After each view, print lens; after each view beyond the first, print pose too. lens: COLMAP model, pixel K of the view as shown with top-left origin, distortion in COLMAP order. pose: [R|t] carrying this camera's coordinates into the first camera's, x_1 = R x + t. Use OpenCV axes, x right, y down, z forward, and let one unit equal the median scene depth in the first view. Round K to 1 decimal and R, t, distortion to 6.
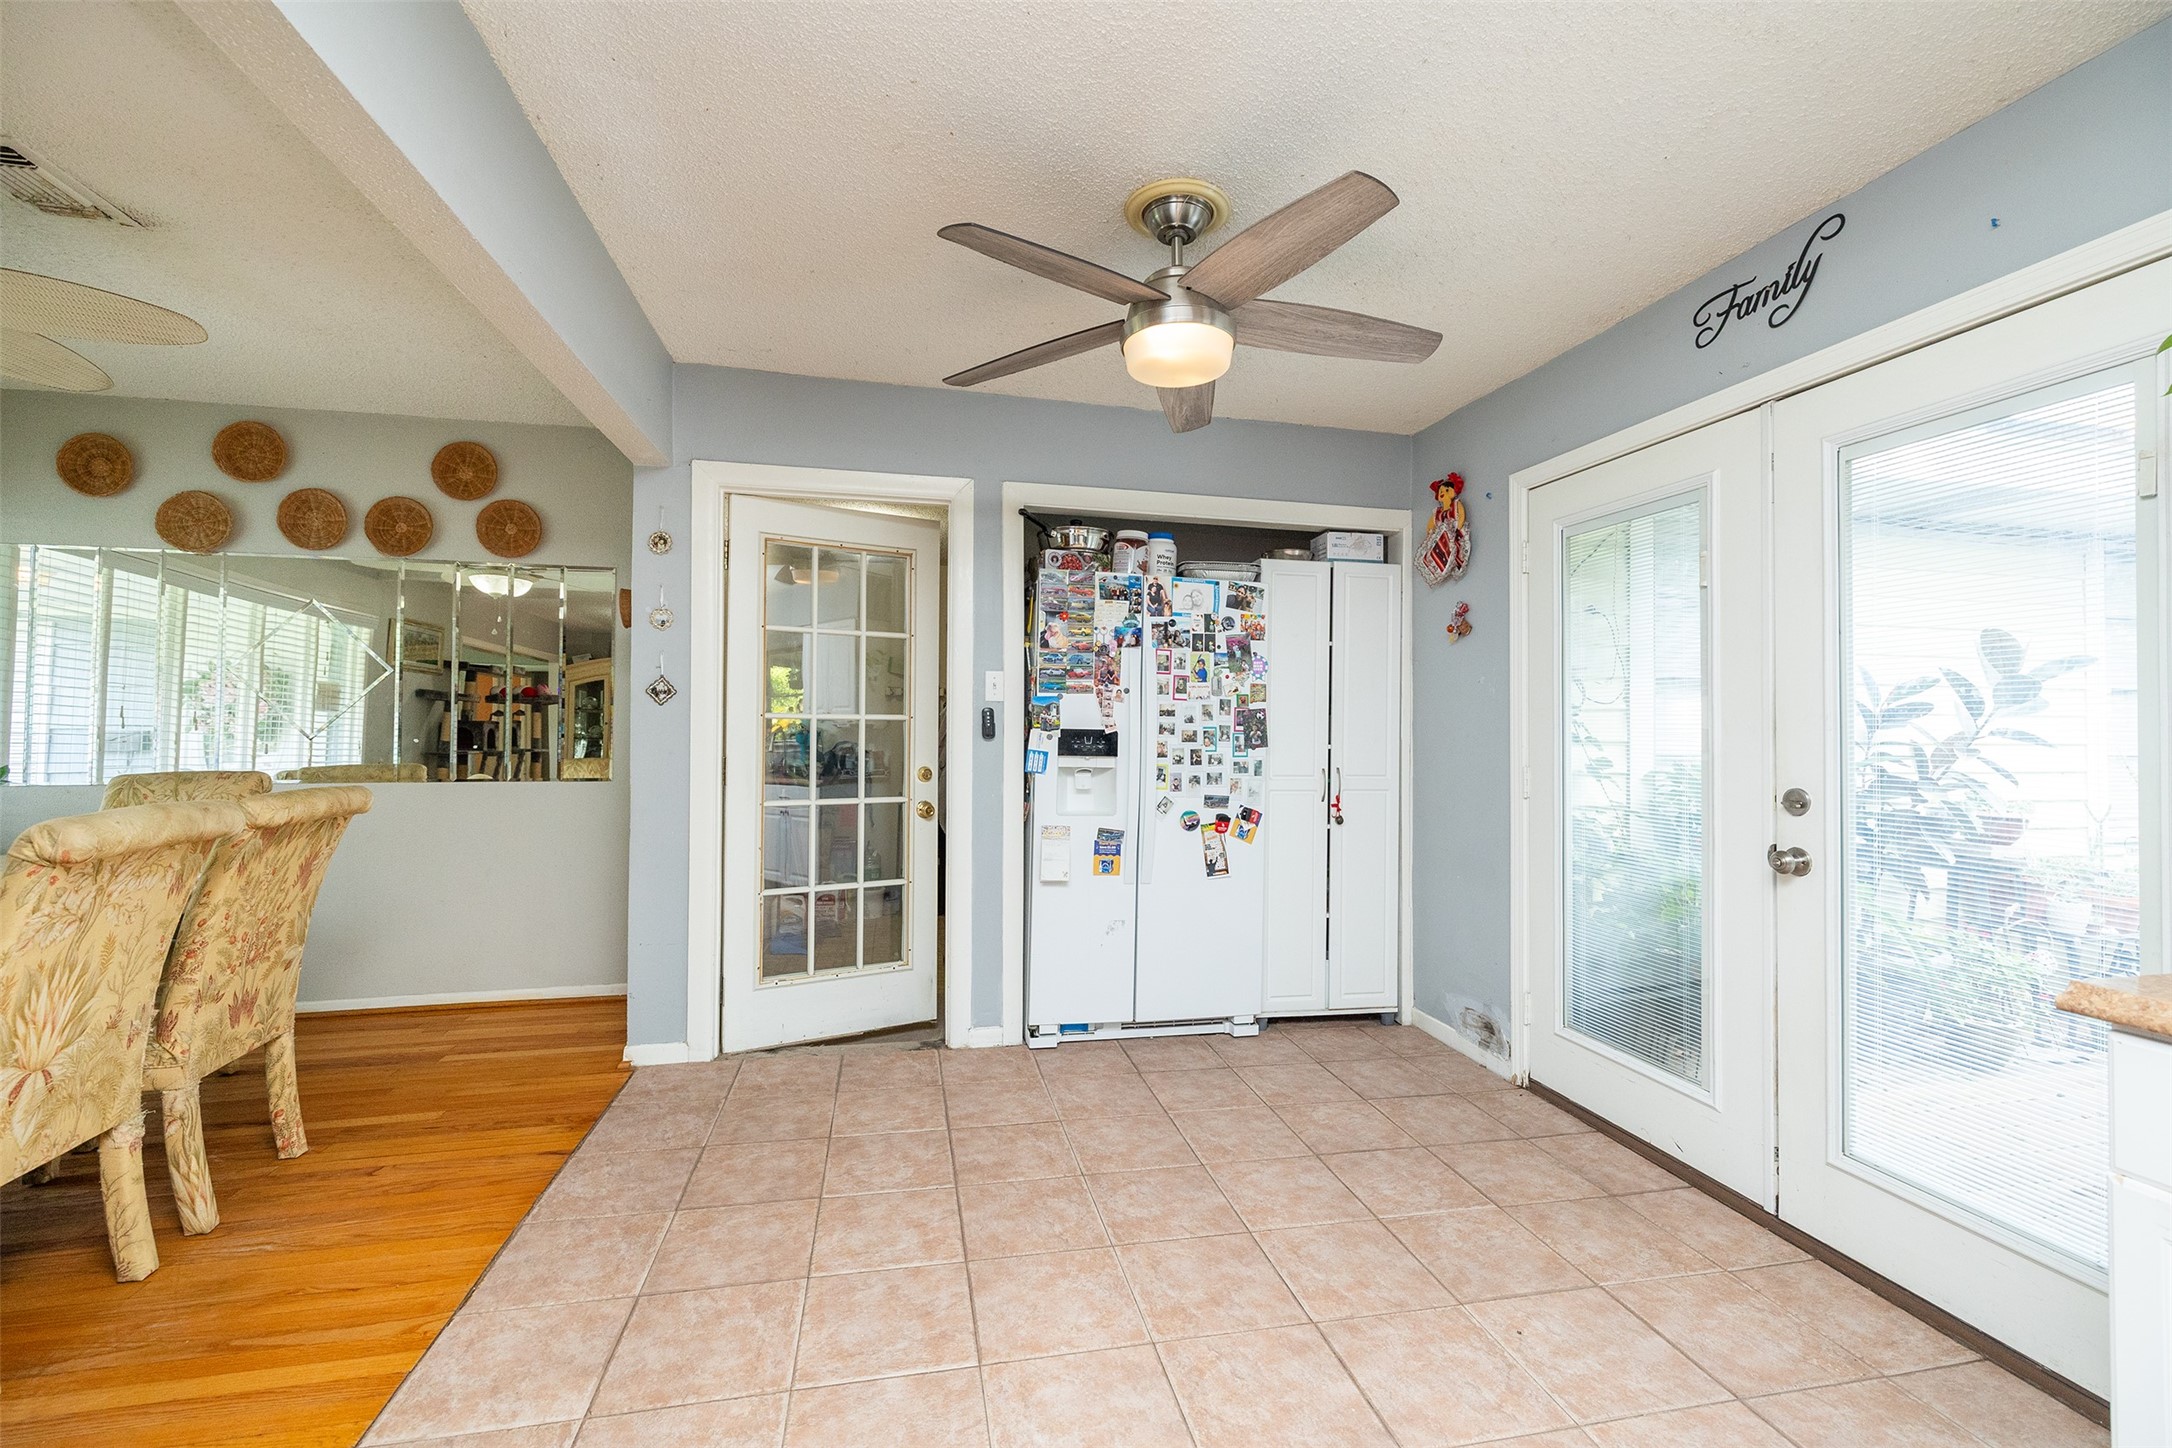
lens RADIAL K [[902.8, 0, 1093.1], [0, 902.8, 714.7], [0, 0, 1]] dist [0.001702, -0.000401]
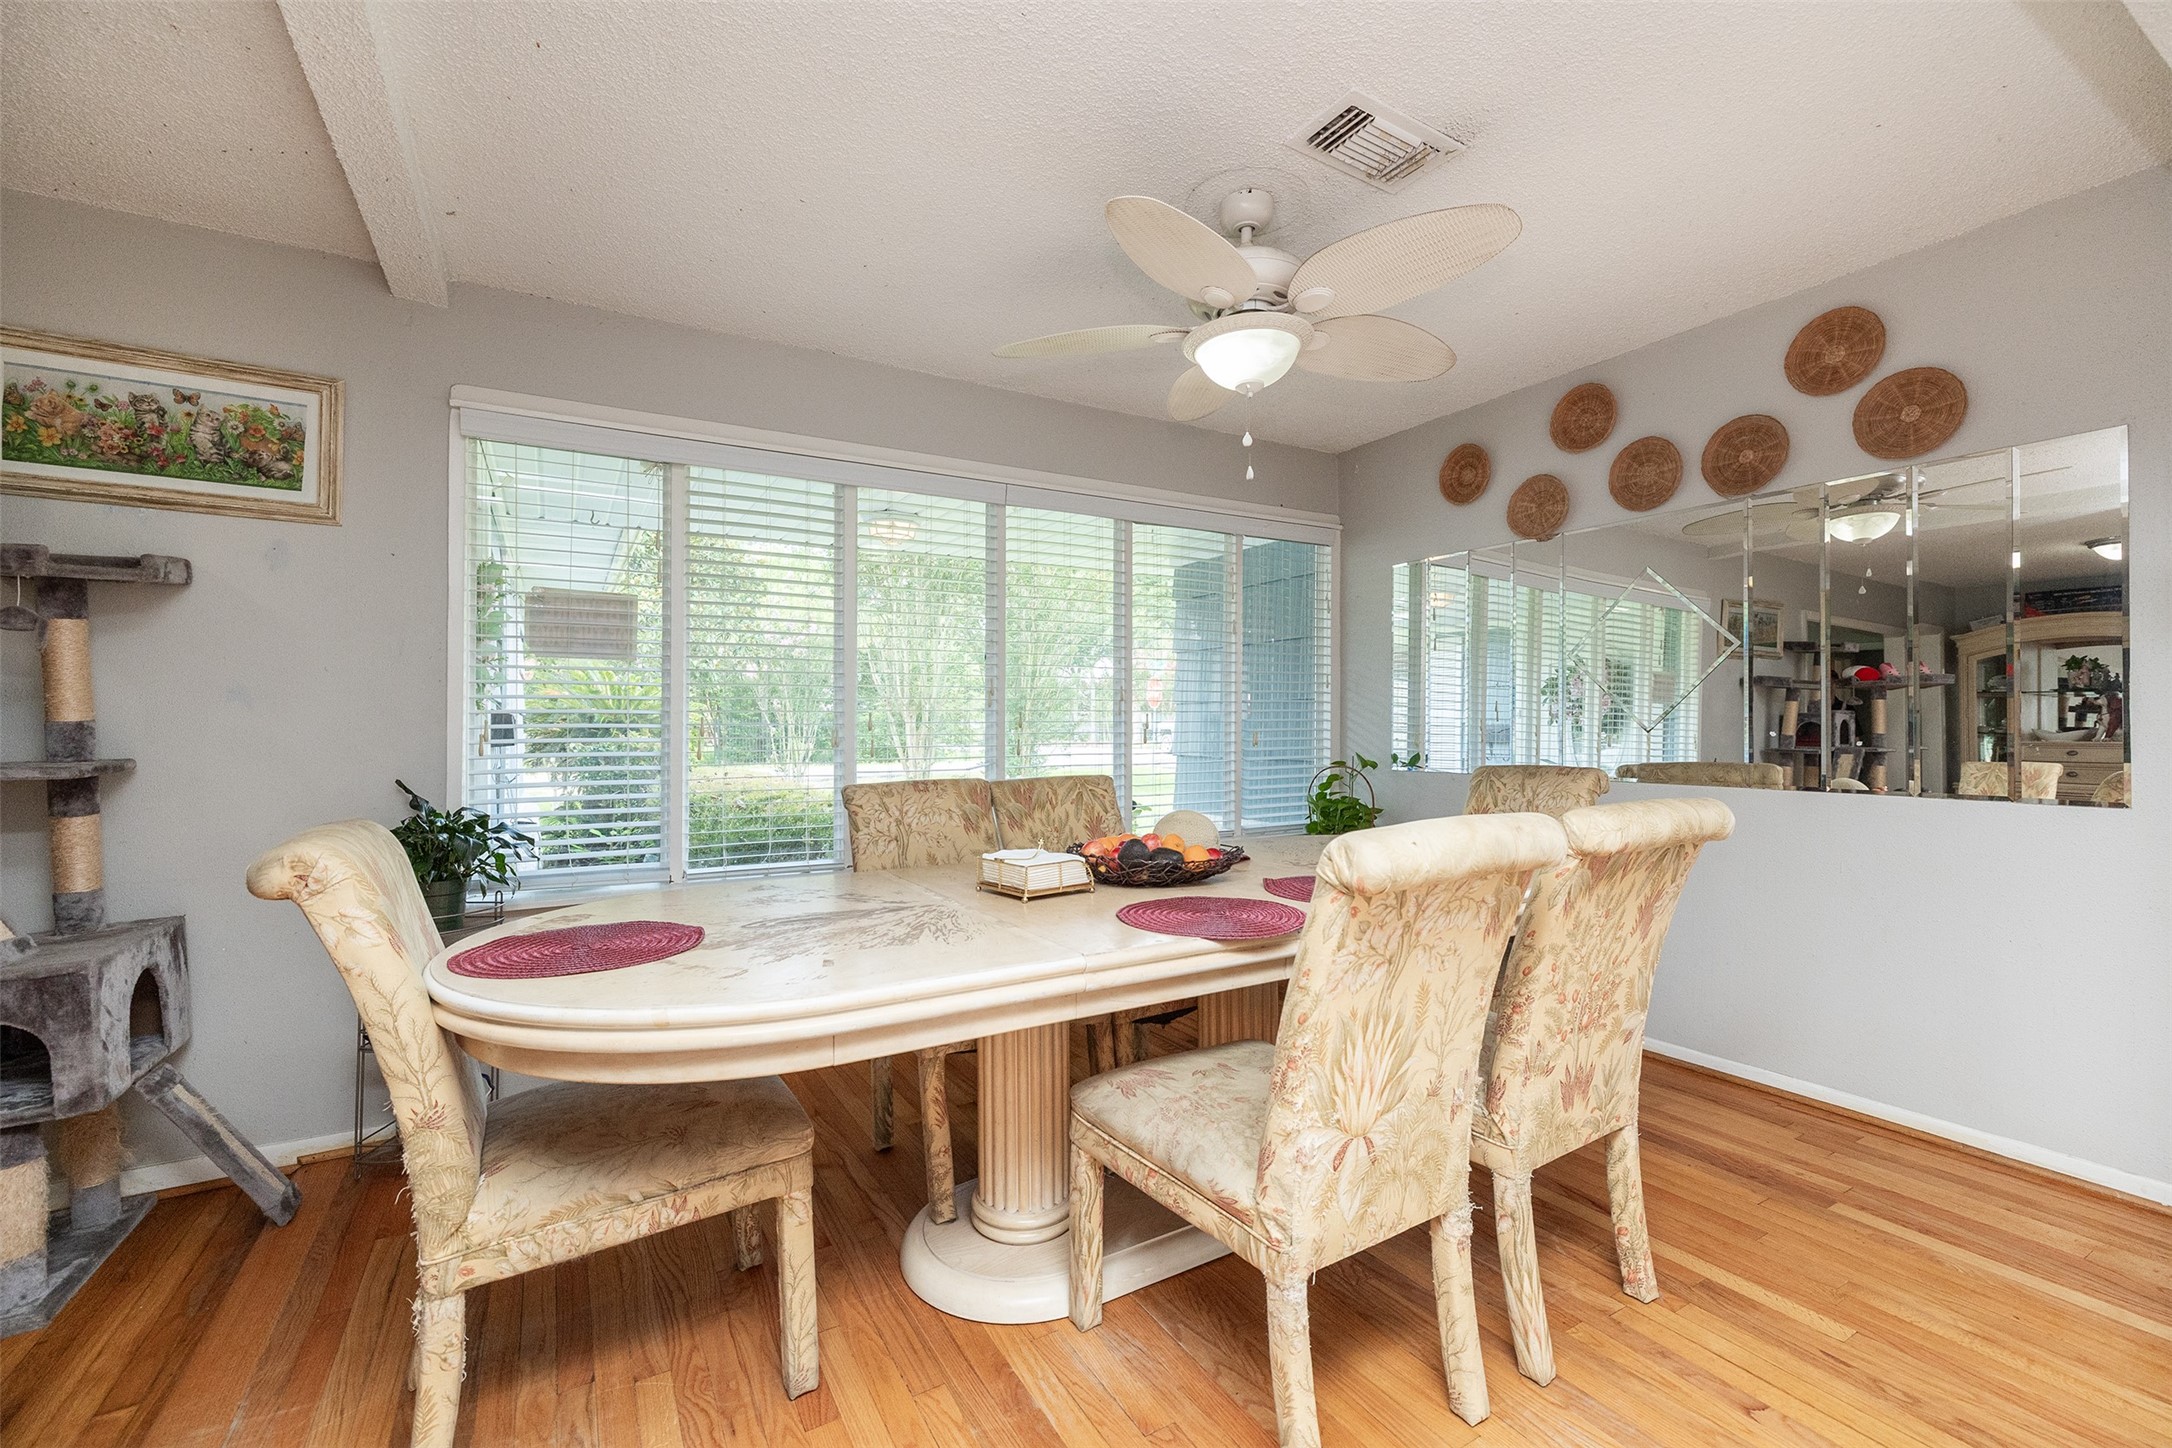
lens RADIAL K [[902.8, 0, 1093.1], [0, 902.8, 714.7], [0, 0, 1]] dist [0.001702, -0.000401]
pose [[0.300854, -0.013467, -0.953575, -0.343287], [0.019673, 0.999775, -0.007912, 0.012202], [0.953467, -0.016379, 0.301051, 0.398329]]
